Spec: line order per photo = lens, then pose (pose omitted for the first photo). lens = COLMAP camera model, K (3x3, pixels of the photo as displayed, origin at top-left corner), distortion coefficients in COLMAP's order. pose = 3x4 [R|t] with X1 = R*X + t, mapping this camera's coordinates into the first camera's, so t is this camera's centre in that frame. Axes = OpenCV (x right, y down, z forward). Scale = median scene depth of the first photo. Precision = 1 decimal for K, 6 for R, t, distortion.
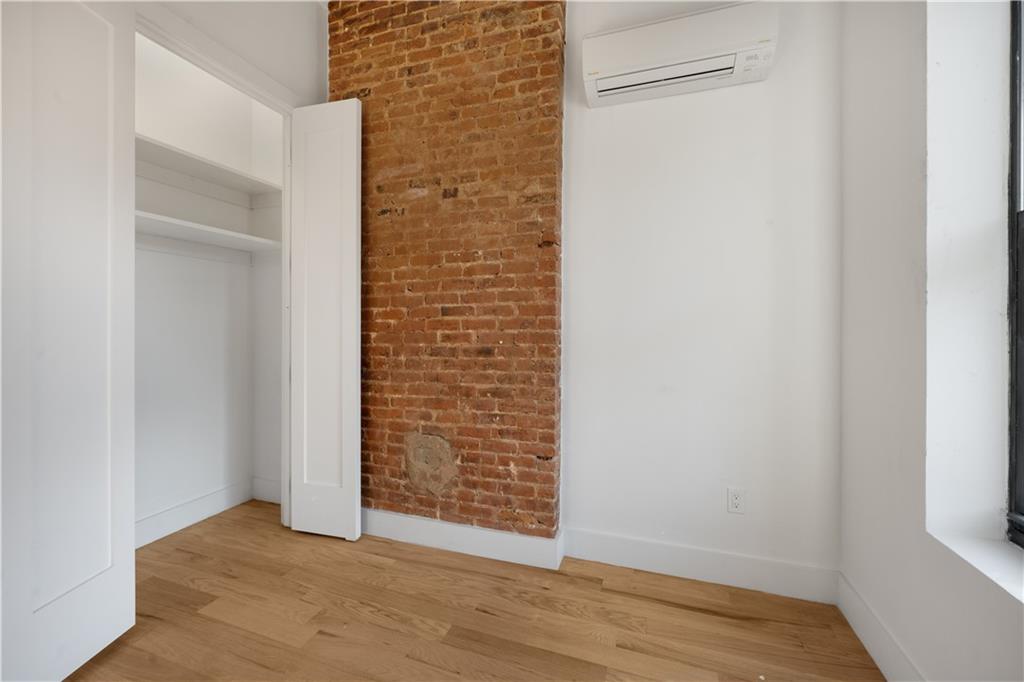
lens RADIAL K [[408.6, 0, 513.1], [0, 408.6, 332.0], [0, 0, 1]] dist [-0.006329, 0.000063]
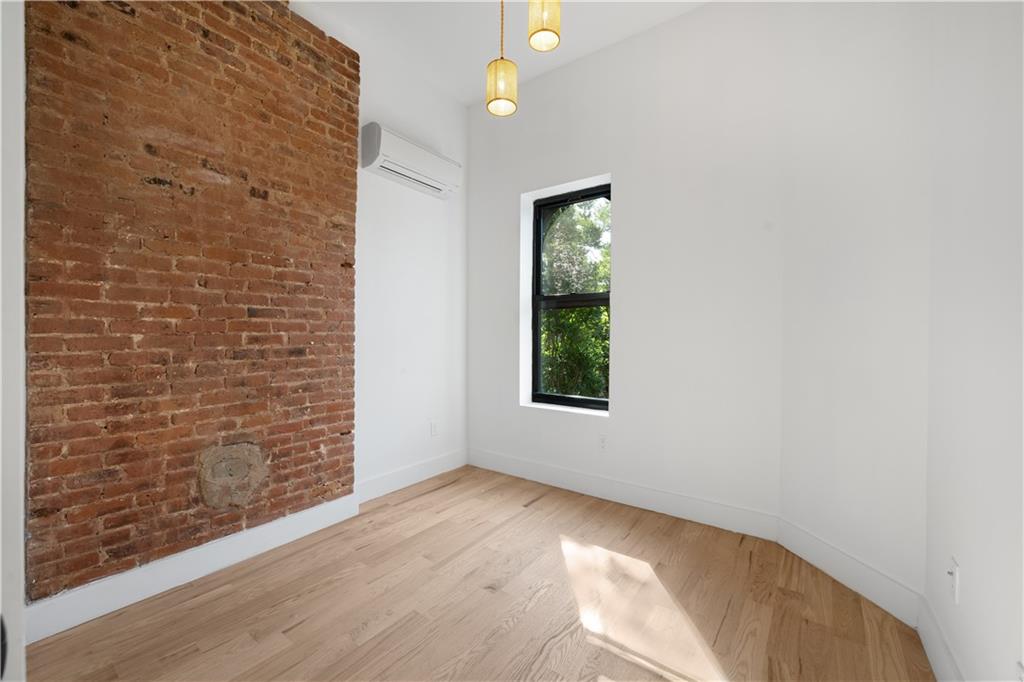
lens RADIAL K [[408.6, 0, 514.8], [0, 408.6, 339.9], [0, 0, 1]] dist [-0.006329, 0.000063]
pose [[0.289570, -0.010454, 0.957100, -0.947712], [0.001754, 0.999944, 0.010391, 0.005699], [-0.957155, -0.001330, 0.289572, 0.123946]]
